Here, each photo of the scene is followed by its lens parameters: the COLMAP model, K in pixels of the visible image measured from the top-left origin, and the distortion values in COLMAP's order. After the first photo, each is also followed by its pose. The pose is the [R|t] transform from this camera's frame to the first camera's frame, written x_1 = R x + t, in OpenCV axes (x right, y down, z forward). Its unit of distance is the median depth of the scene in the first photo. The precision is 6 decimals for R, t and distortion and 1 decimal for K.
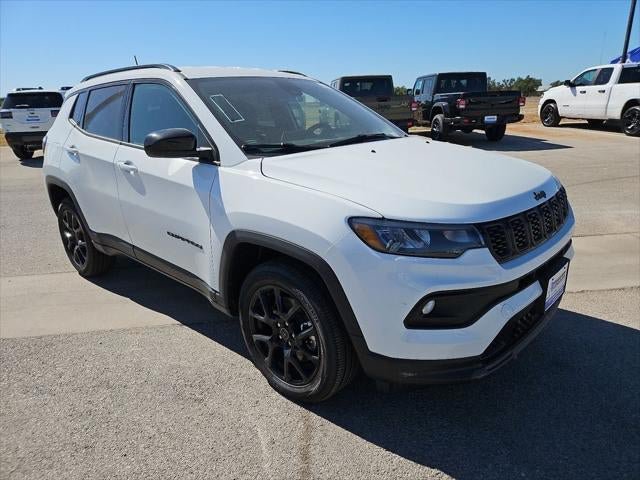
lens RADIAL K [[440.9, 0, 320.0], [0, 440.9, 240.0], [0, 0, 1]] dist [0.069542, -0.056725]
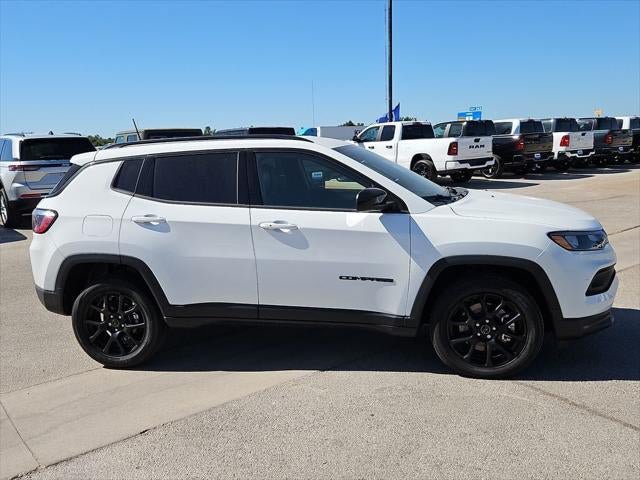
lens RADIAL K [[613.8, 0, 320.3], [0, 613.8, 217.1], [0, 0, 1]] dist [0.020574, 0.004757]
pose [[0.855036, -0.063685, 0.514643, -1.119421], [0.164643, 0.974421, -0.152960, 0.061834], [-0.491738, 0.215519, 0.843650, -0.318864]]
